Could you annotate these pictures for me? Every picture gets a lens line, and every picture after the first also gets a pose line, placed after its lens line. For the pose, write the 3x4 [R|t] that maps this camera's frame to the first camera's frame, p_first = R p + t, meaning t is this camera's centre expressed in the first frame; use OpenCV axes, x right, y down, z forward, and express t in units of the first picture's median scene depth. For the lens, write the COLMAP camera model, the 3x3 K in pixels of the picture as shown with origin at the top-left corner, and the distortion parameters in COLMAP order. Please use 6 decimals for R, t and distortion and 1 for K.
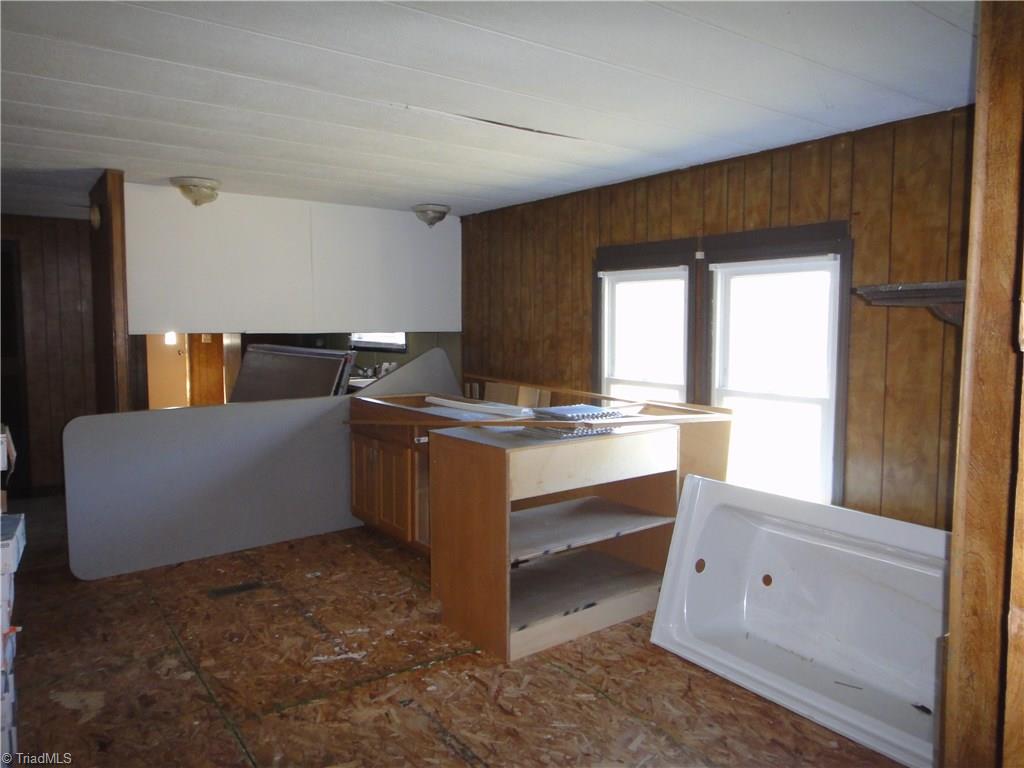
lens RADIAL K [[737.1, 0, 517.1], [0, 737.1, 380.5], [0, 0, 1]] dist [0.007306, -0.000070]
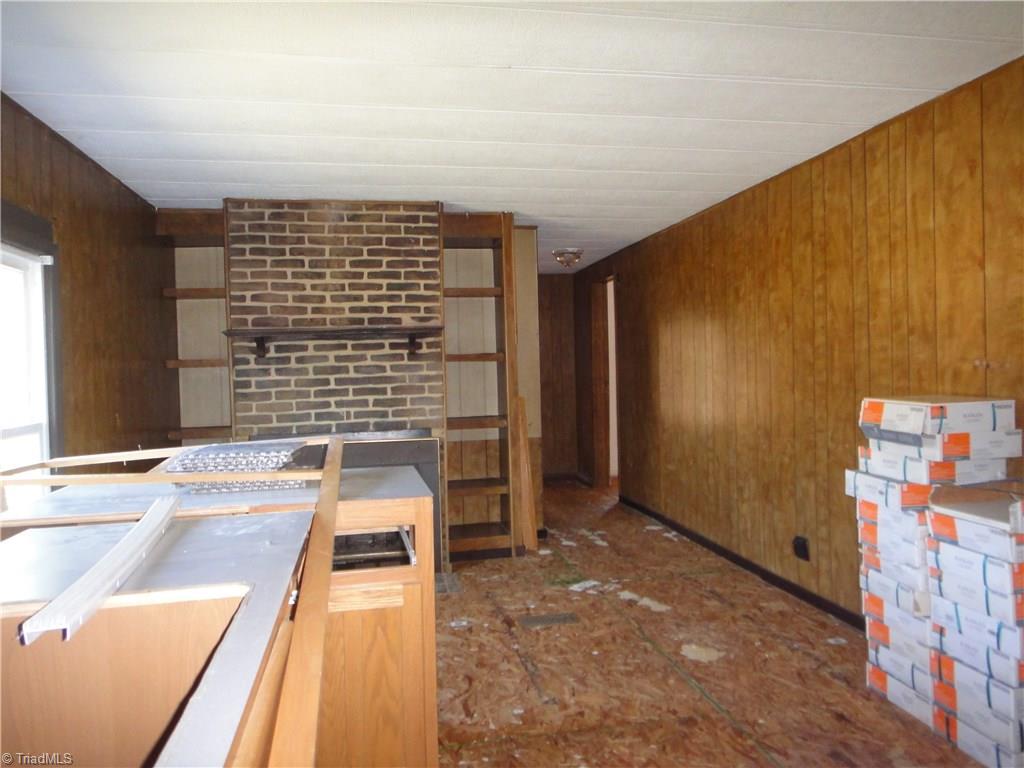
lens RADIAL K [[737.1, 0, 513.0], [0, 737.1, 384.1], [0, 0, 1]] dist [0.007306, -0.000070]
pose [[-0.907375, 0.015637, 0.420031, -0.541595], [0.059668, 0.993979, 0.091895, -0.082669], [-0.416065, 0.108446, -0.902845, 1.922734]]
